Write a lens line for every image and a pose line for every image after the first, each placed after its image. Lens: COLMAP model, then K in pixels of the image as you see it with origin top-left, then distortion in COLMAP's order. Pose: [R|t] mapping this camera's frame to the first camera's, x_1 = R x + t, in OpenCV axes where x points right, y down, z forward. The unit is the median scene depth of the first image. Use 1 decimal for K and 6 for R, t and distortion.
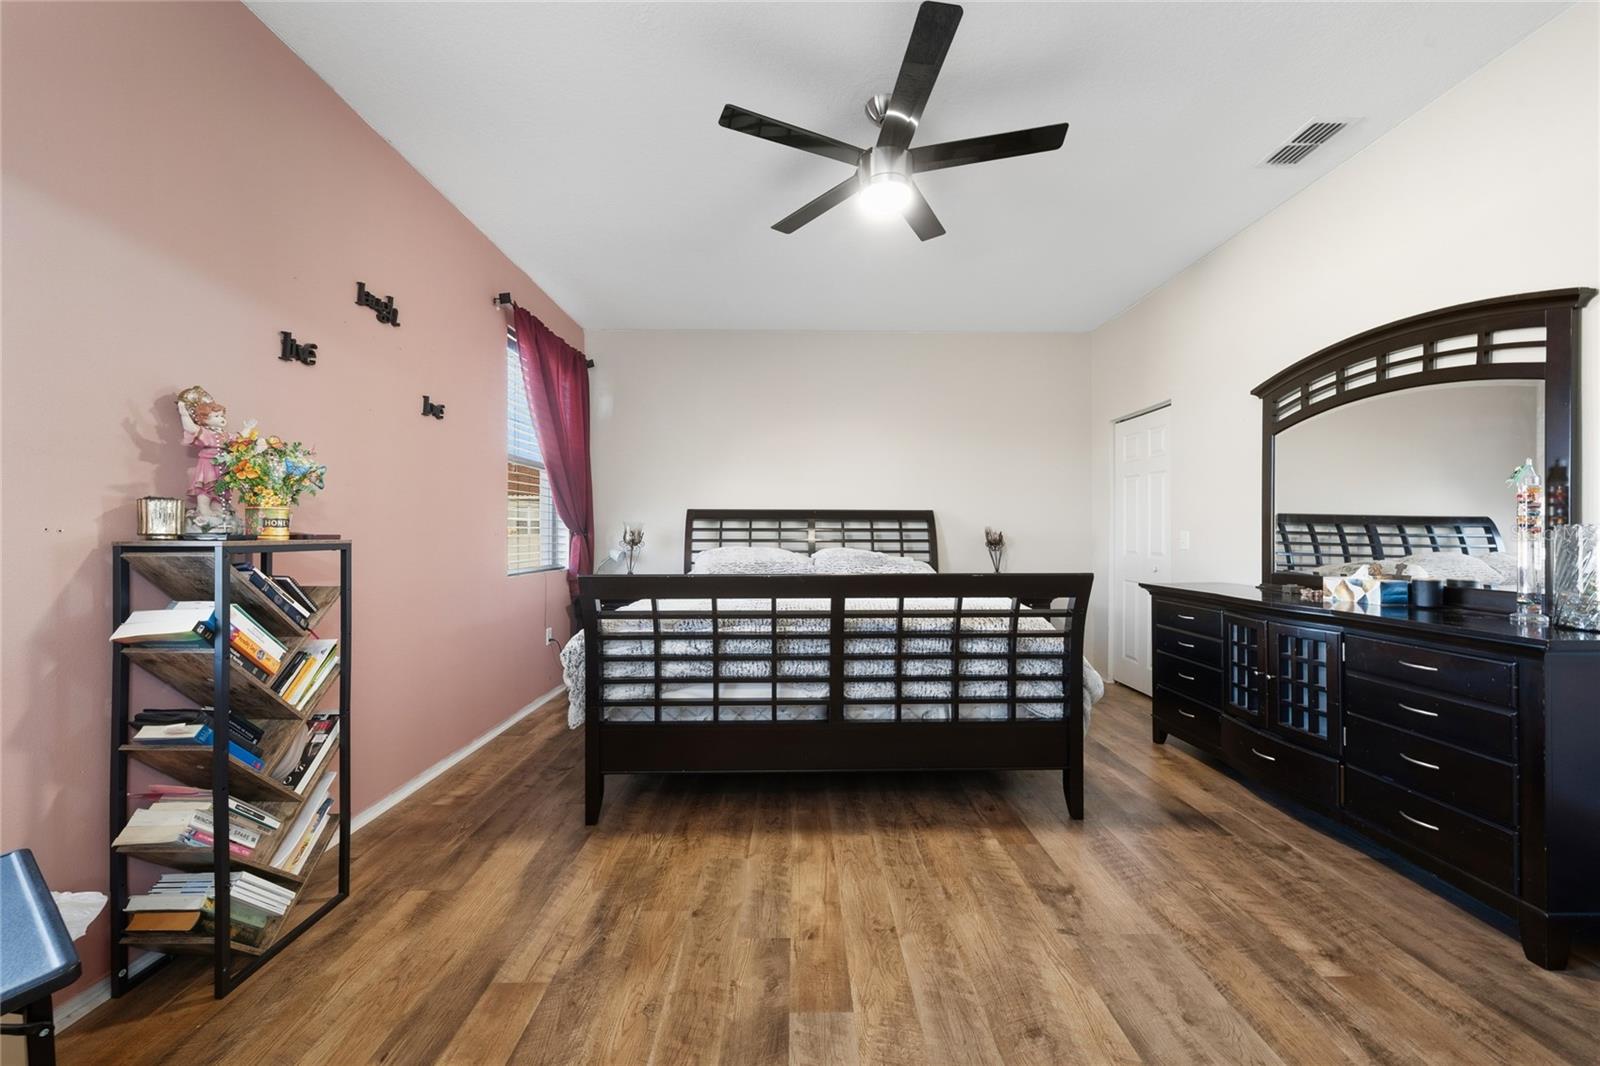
lens RADIAL K [[556.0, 0, 801.1], [0, 556.0, 539.5], [0, 0, 1]] dist [0.000716, 0.000112]
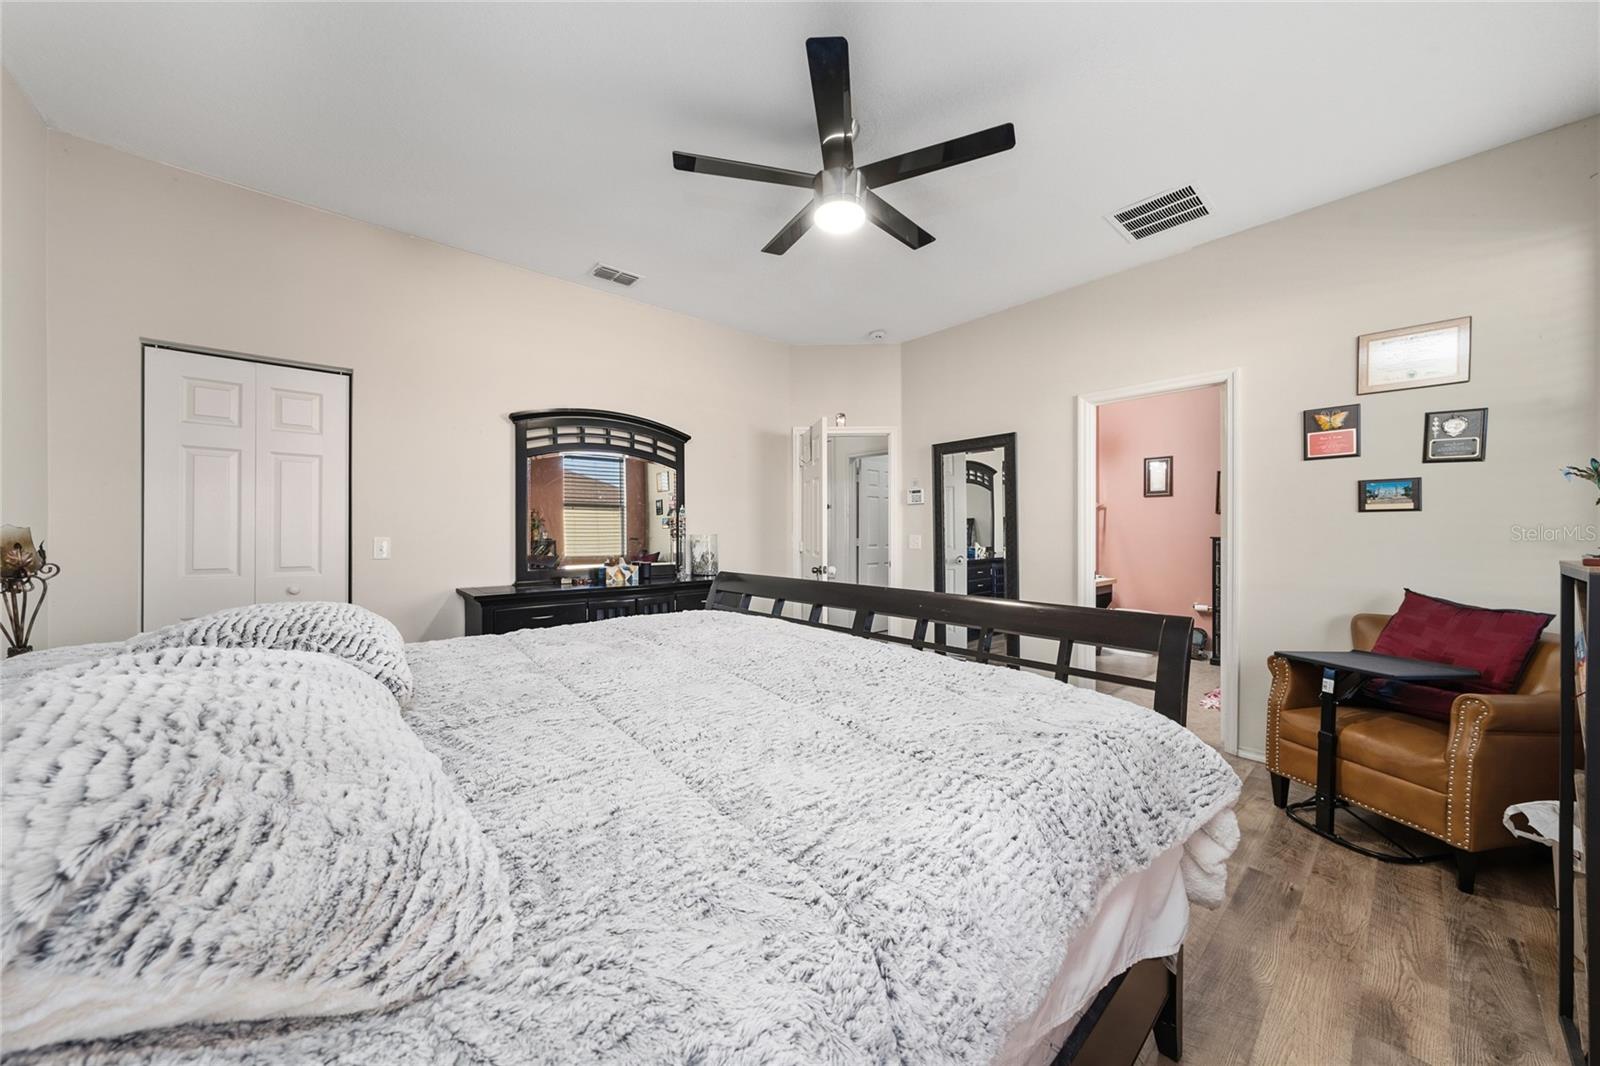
lens RADIAL K [[556.0, 0, 801.1], [0, 556.0, 539.5], [0, 0, 1]] dist [0.000716, 0.000112]
pose [[-0.656450, -0.005822, 0.754347, -0.577889], [0.012882, 0.999738, 0.018927, -0.030933], [-0.754260, 0.022142, -0.656203, 1.690173]]
